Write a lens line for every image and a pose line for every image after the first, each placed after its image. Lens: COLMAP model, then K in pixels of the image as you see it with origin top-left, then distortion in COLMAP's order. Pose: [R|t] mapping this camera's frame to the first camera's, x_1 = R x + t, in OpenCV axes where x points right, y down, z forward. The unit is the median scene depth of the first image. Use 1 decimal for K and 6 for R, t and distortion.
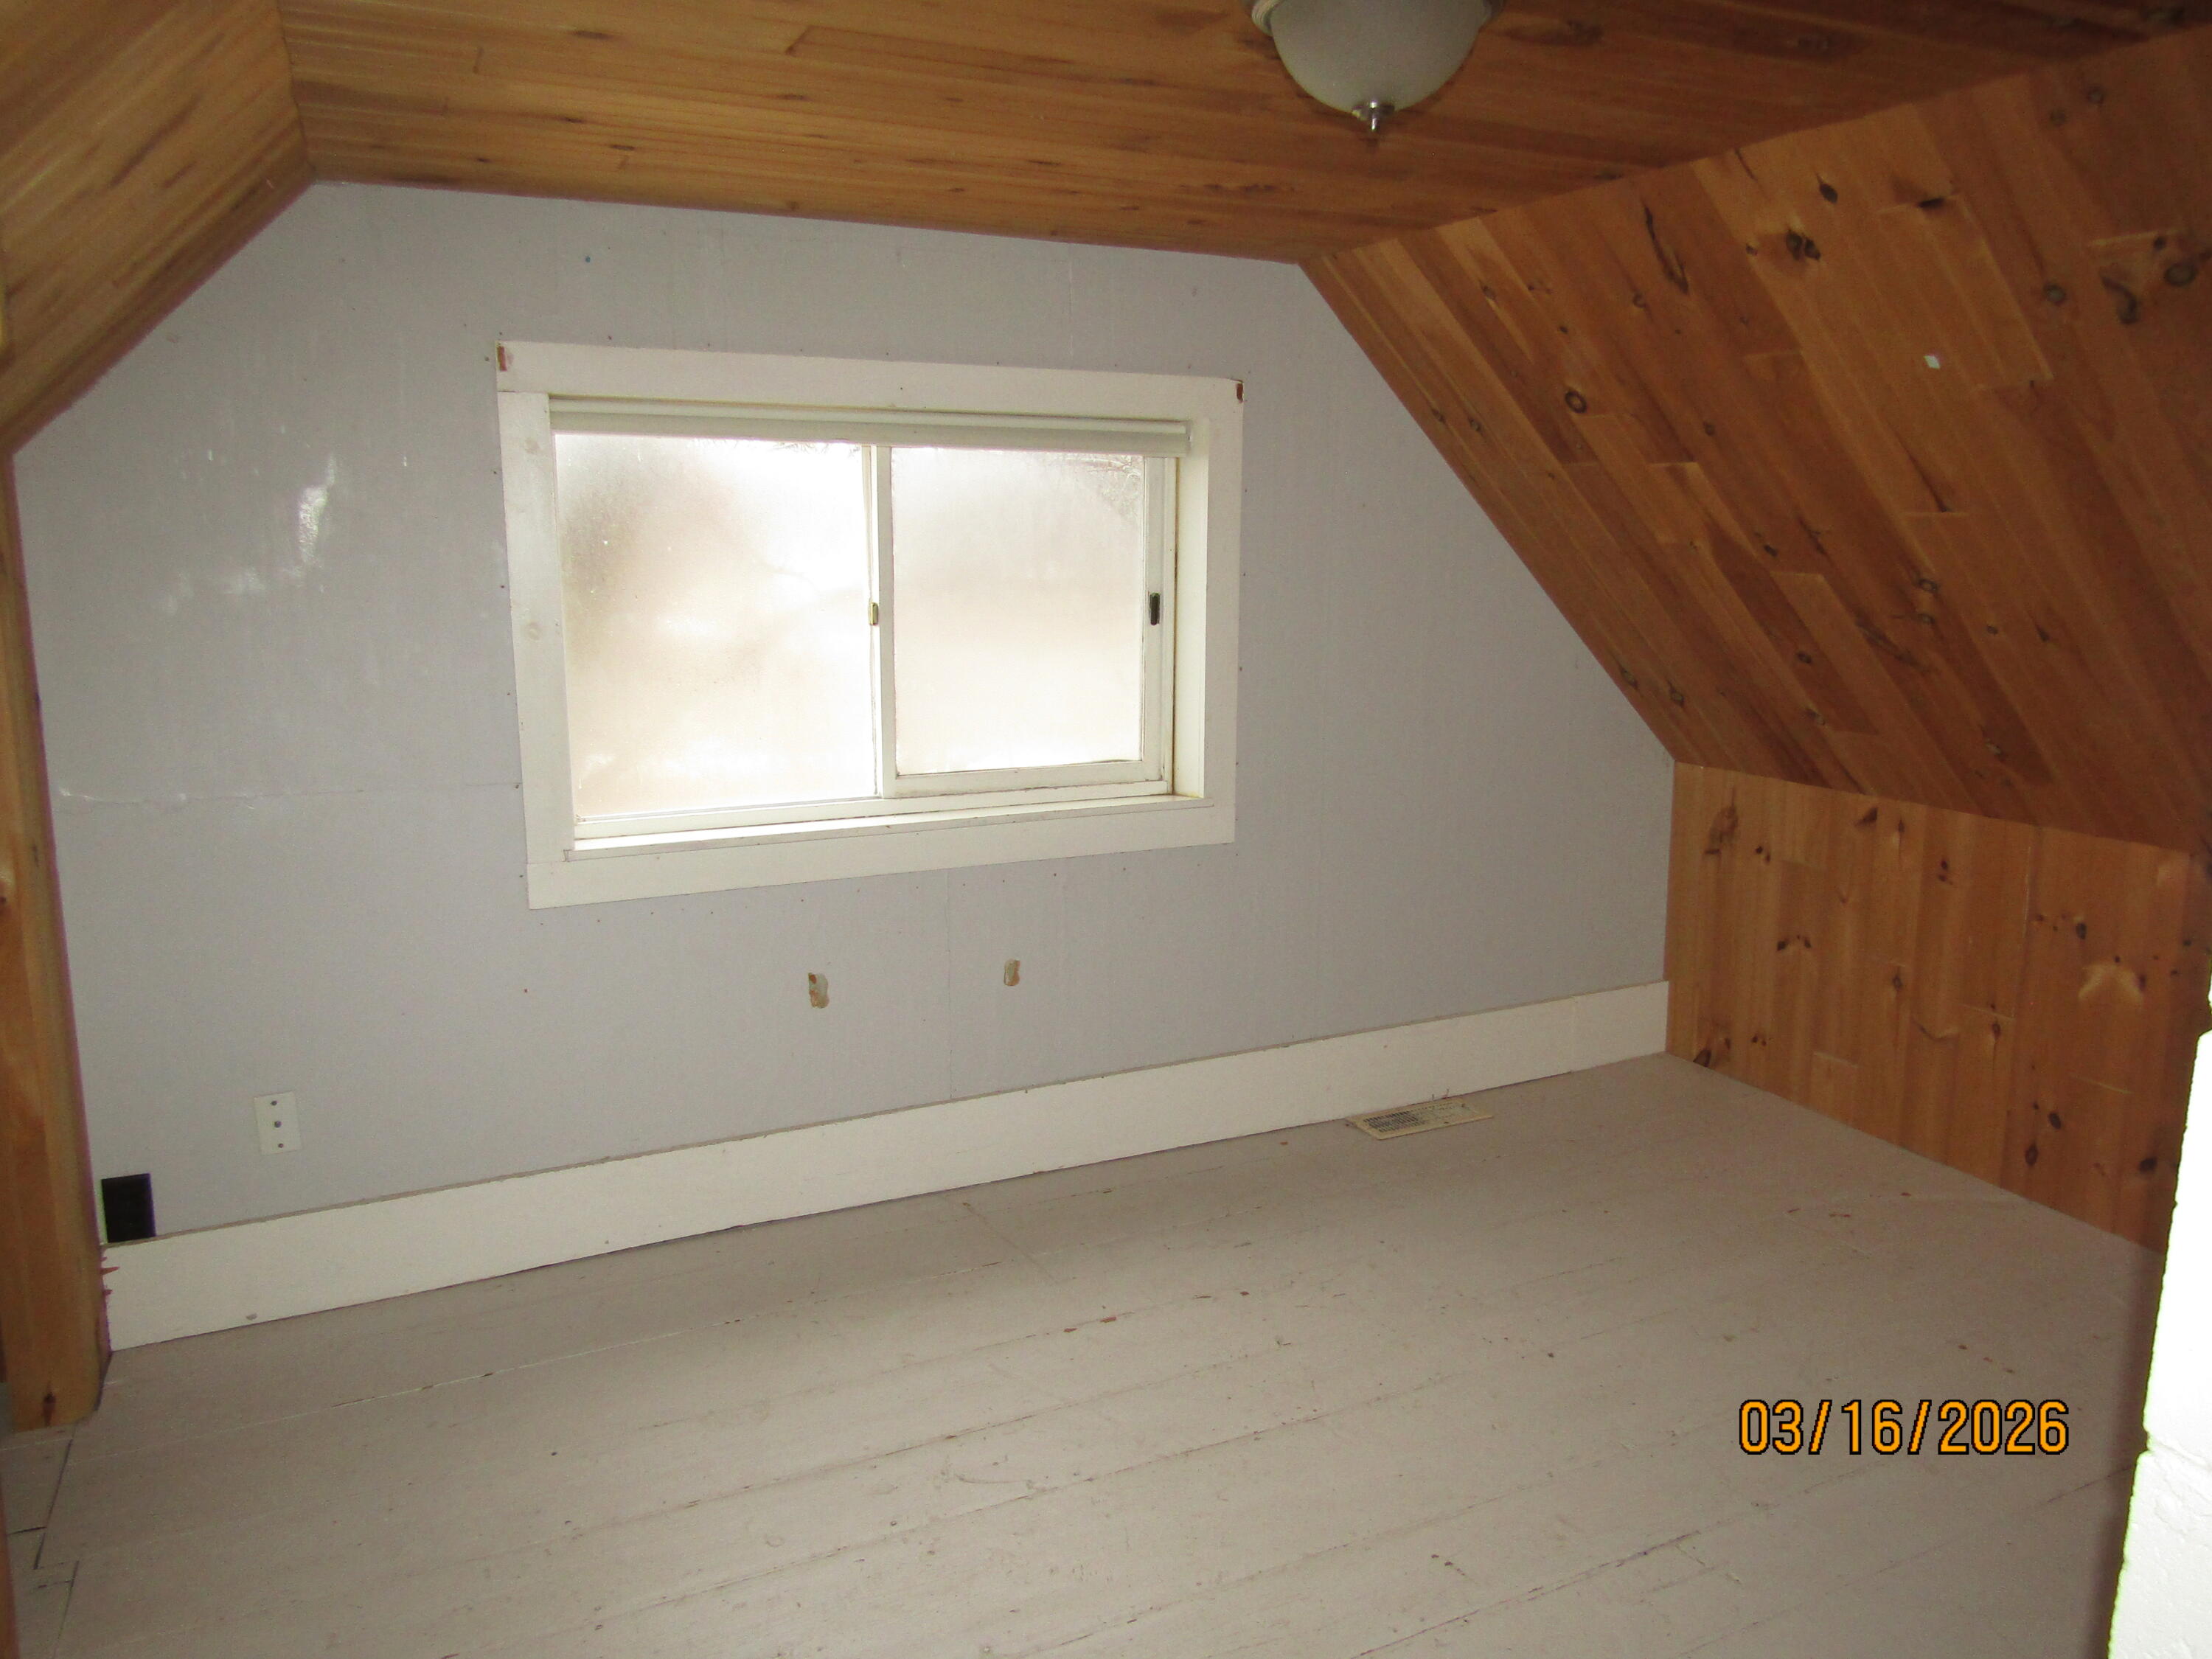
lens RADIAL K [[1626.1, 0, 1106.0], [0, 1626.1, 829.5], [0, 0, 1]] dist [0.038383, 0.000018]
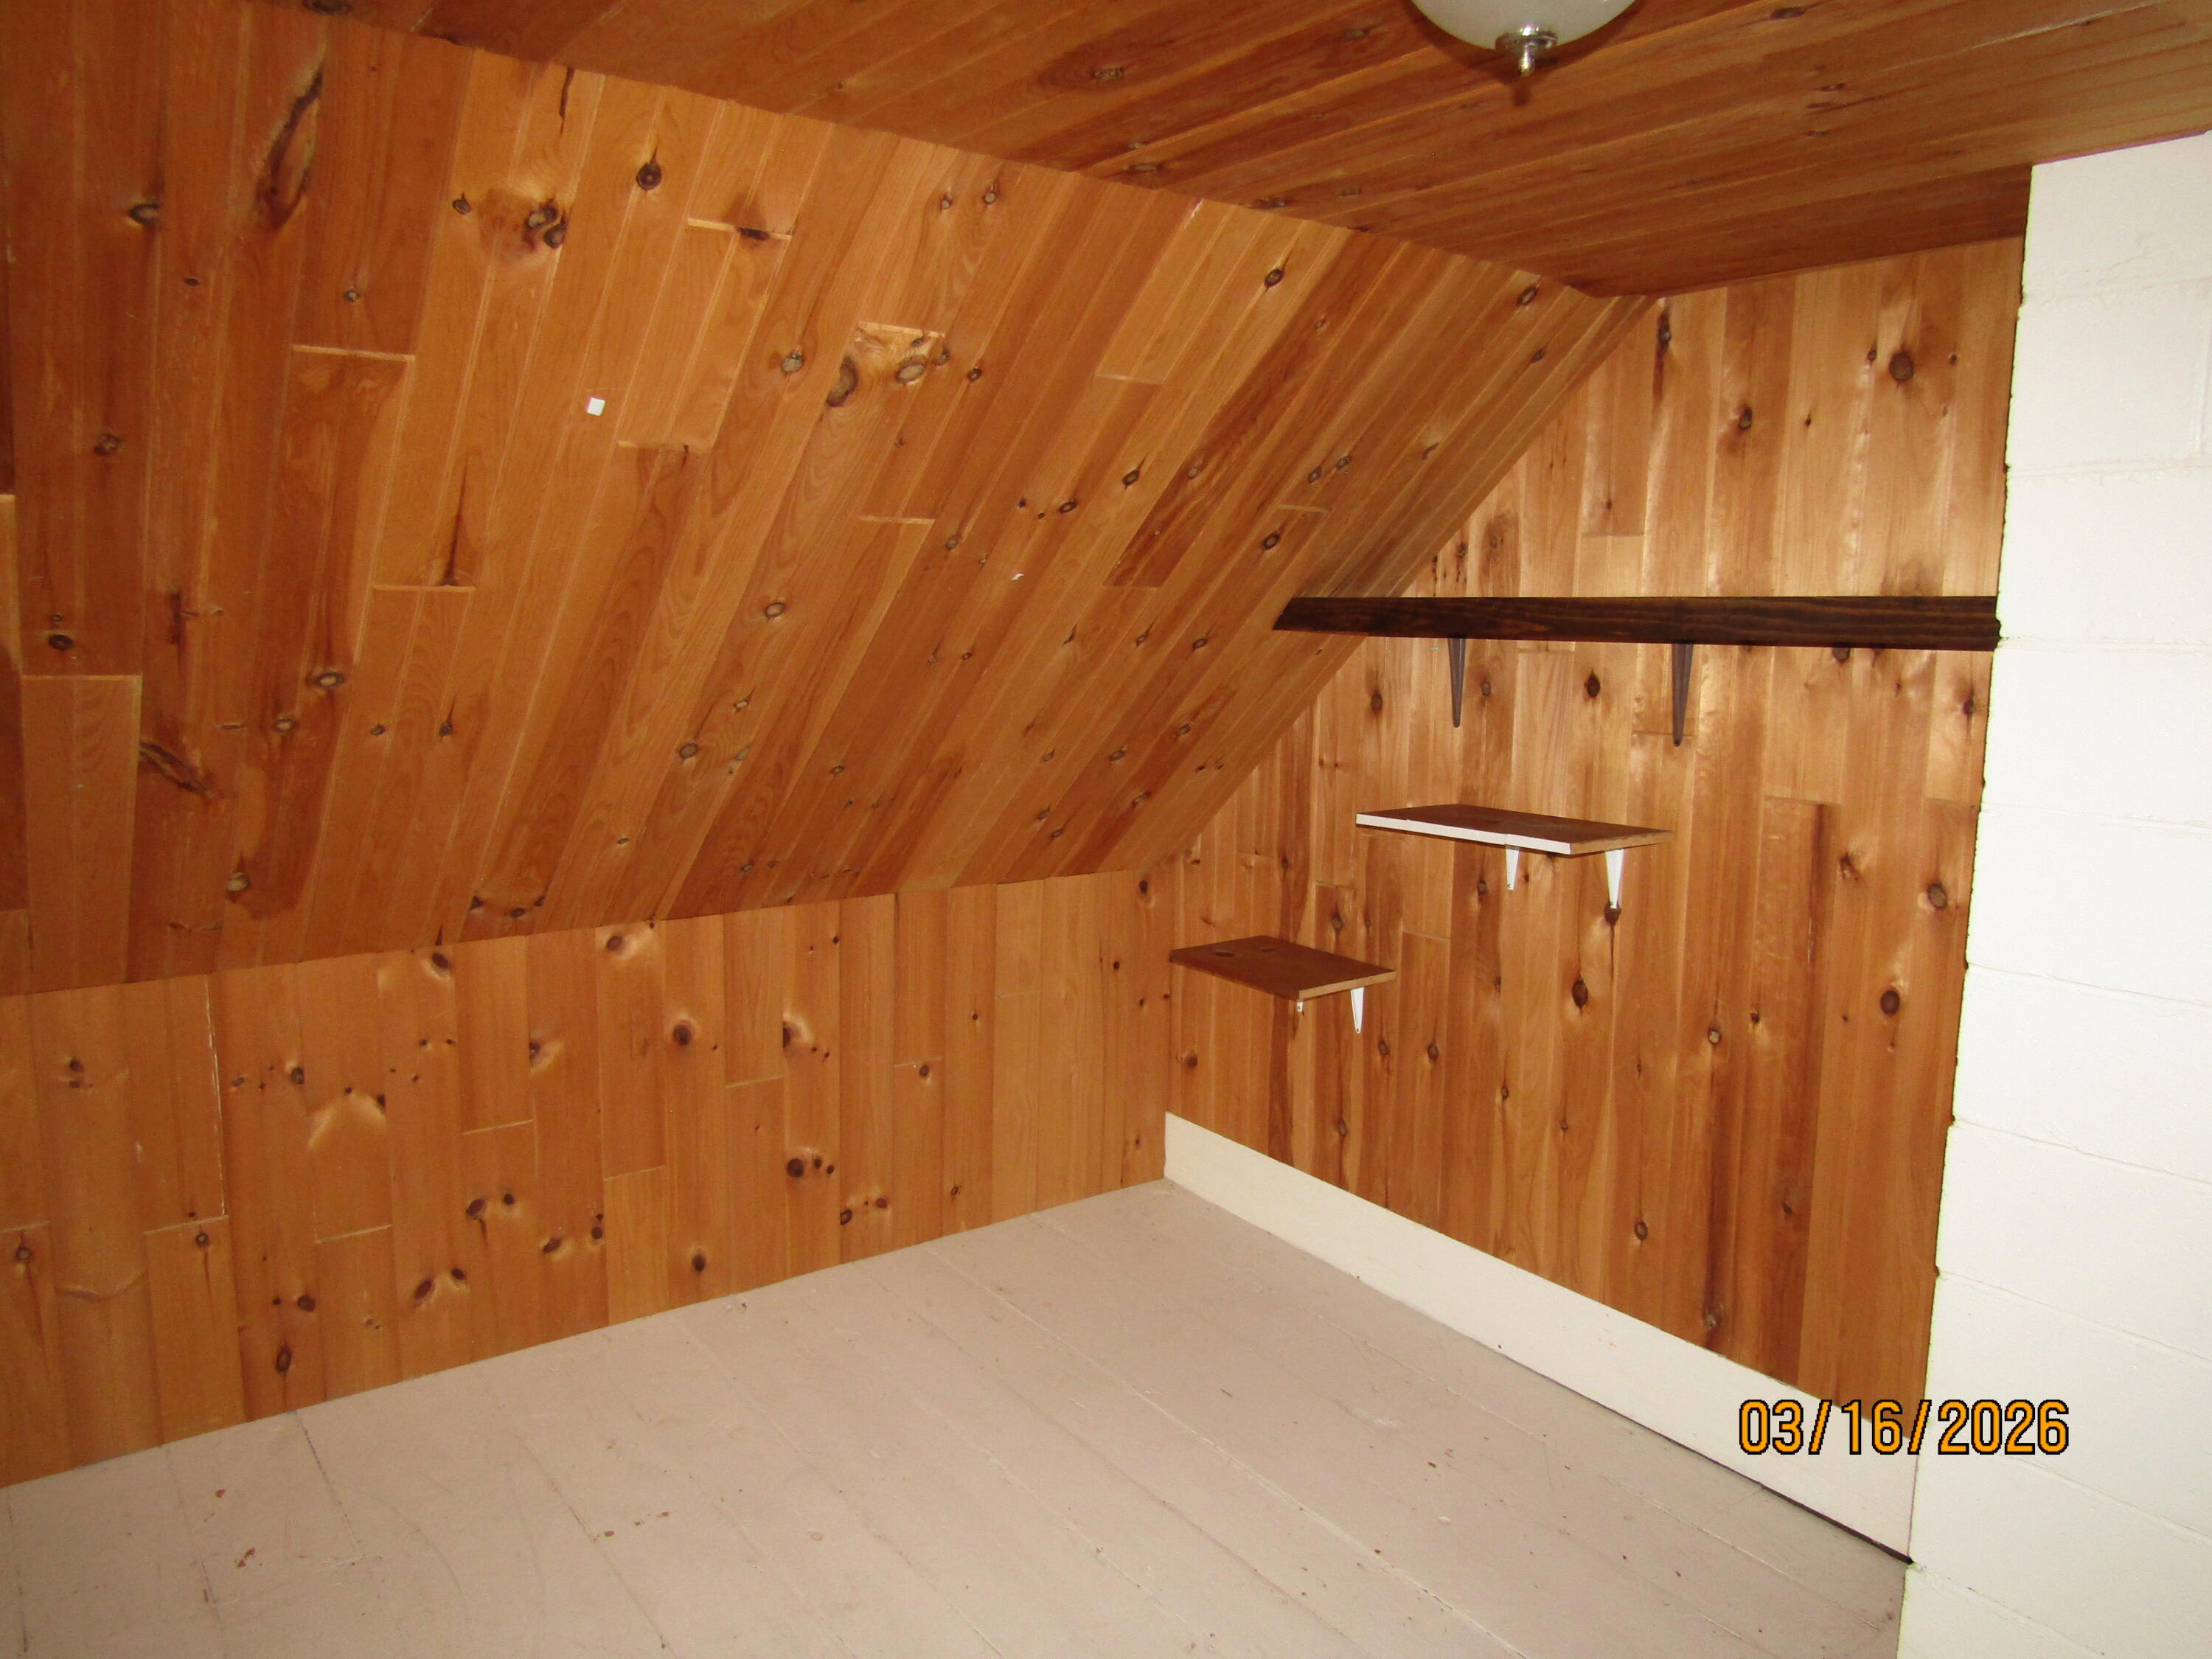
lens RADIAL K [[1626.1, 0, 1106.0], [0, 1626.1, 829.5], [0, 0, 1]] dist [0.038383, 0.000018]
pose [[-0.164064, -0.162265, 0.973013, -0.272394], [0.165065, 0.967955, 0.189253, -0.154268], [-0.972541, 0.191660, -0.132022, 0.711213]]
